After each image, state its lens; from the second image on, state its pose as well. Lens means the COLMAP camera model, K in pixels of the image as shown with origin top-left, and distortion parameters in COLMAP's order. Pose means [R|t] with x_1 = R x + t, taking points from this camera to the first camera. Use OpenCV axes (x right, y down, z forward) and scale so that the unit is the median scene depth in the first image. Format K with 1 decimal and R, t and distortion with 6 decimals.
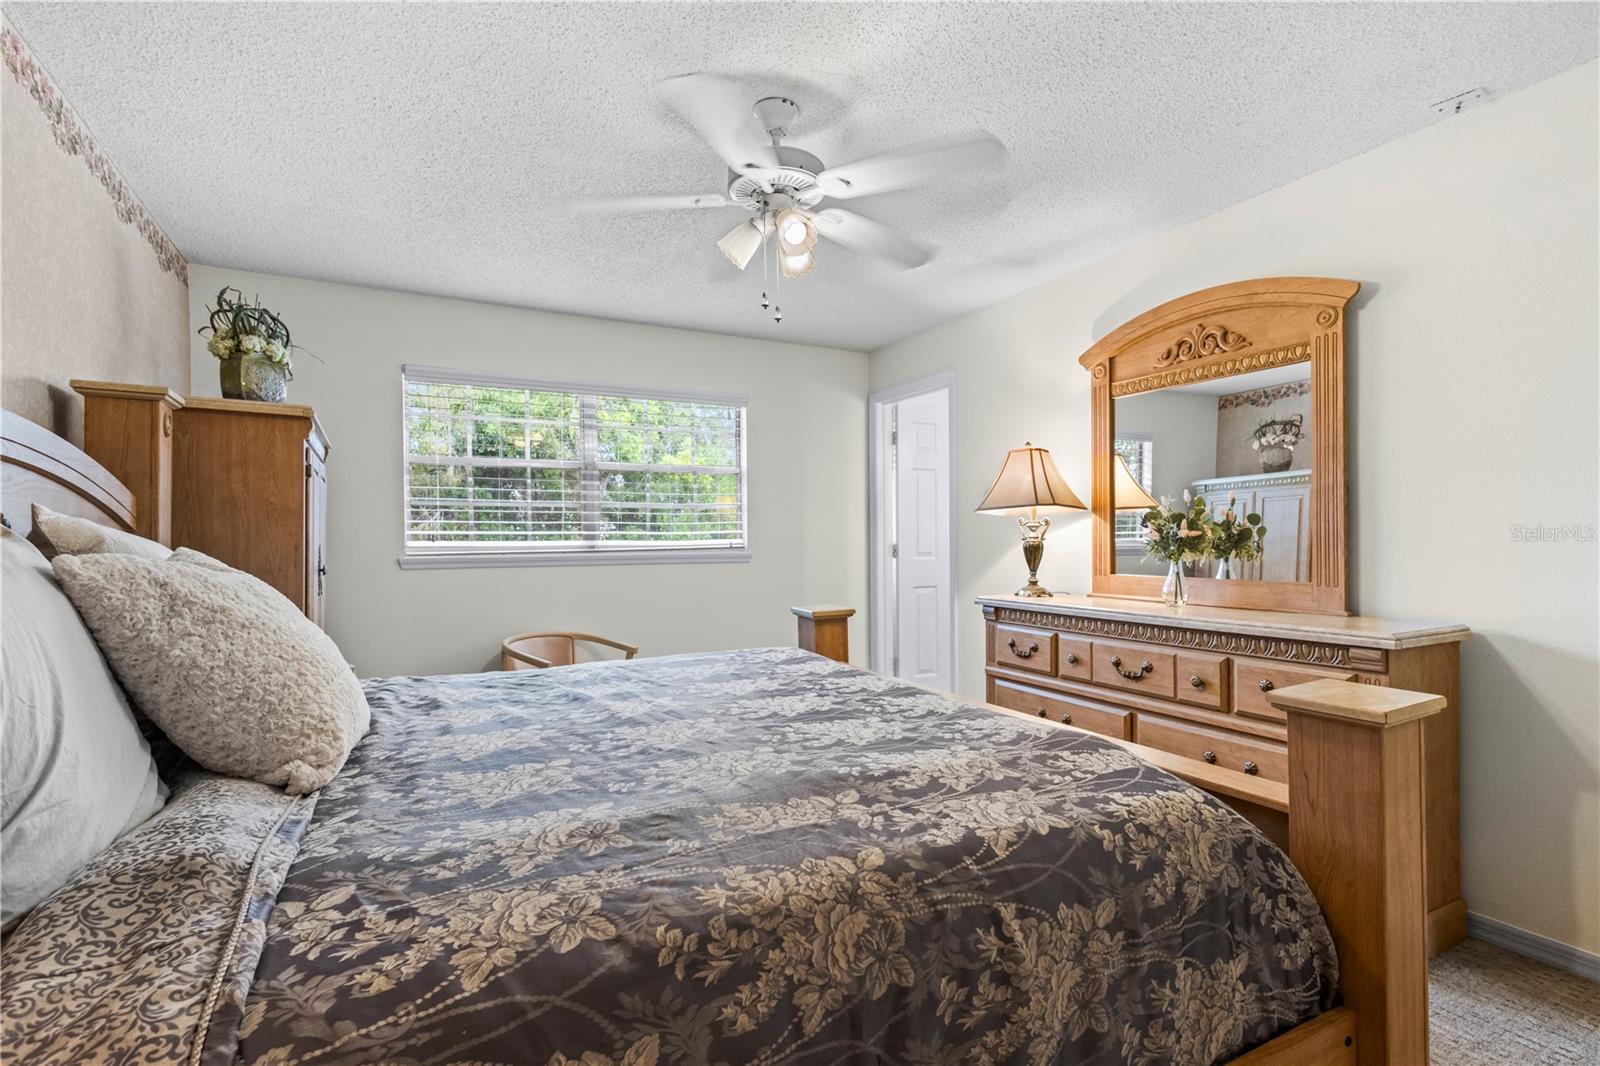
lens RADIAL K [[748.6, 0, 802.7], [0, 748.6, 520.8], [0, 0, 1]] dist [0.008656, 0.000158]
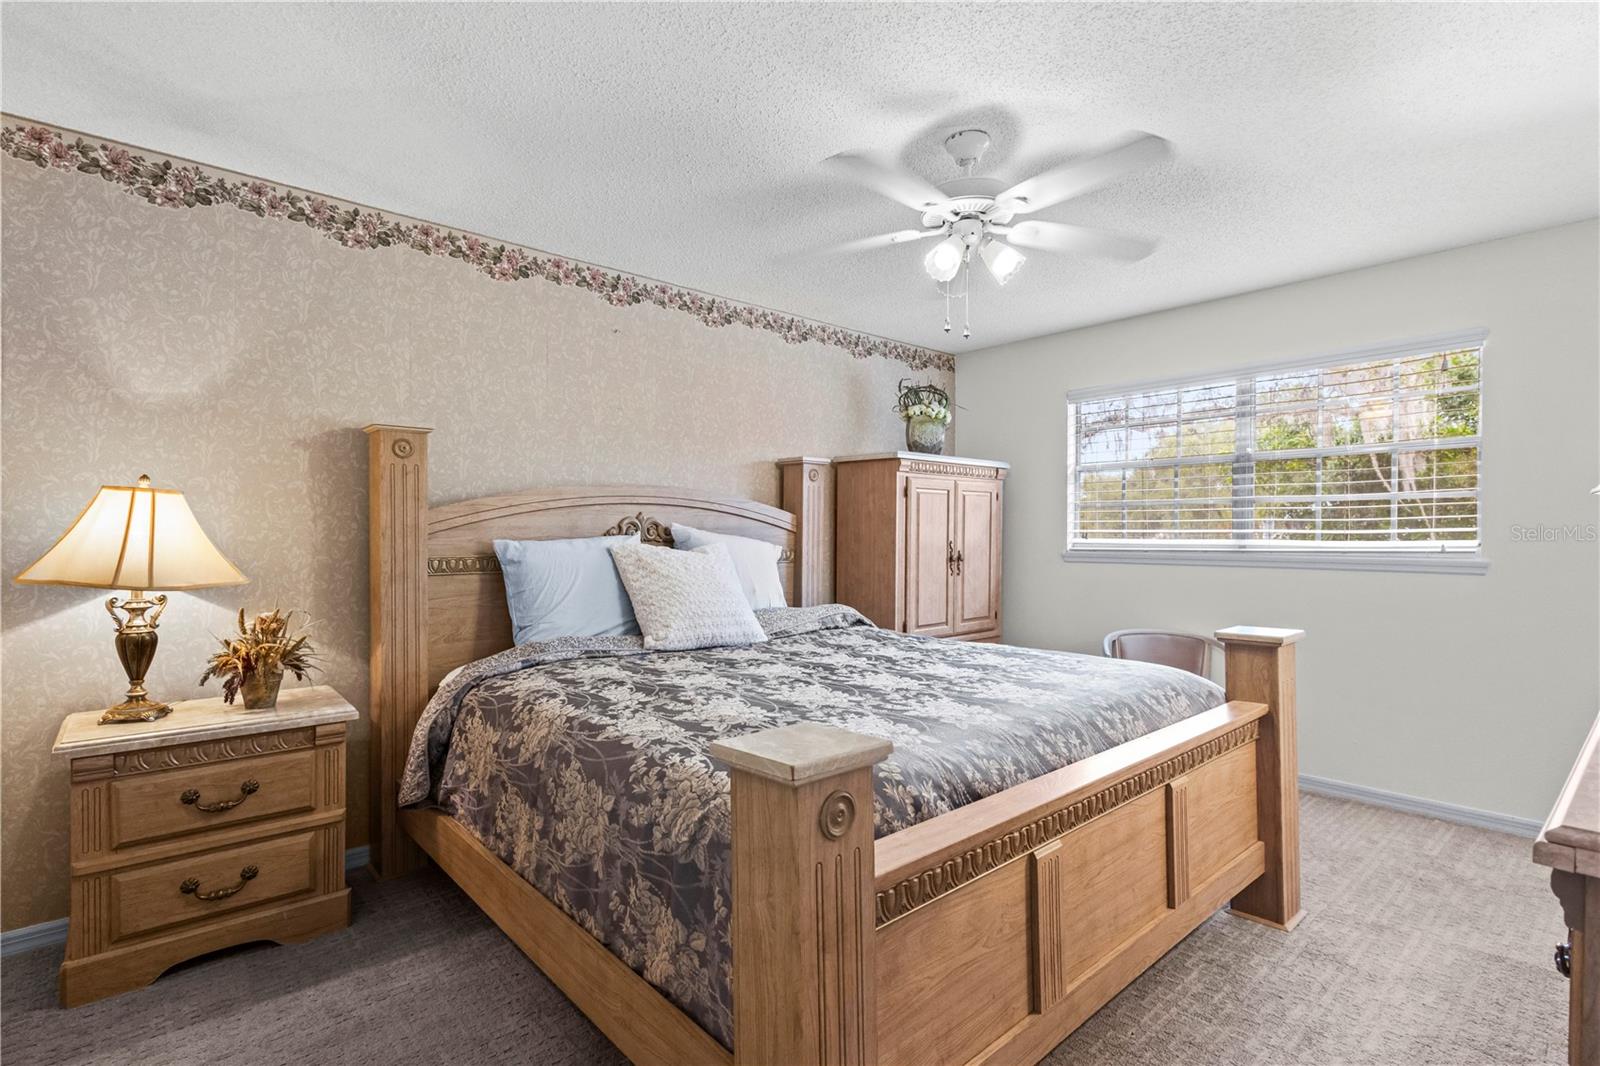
lens RADIAL K [[748.6, 0, 802.7], [0, 748.6, 520.8], [0, 0, 1]] dist [0.008656, 0.000158]
pose [[0.254224, -0.011224, -0.967080, 1.622976], [0.018396, 0.999808, -0.006768, -0.004374], [0.966970, -0.016070, 0.254381, 0.856018]]
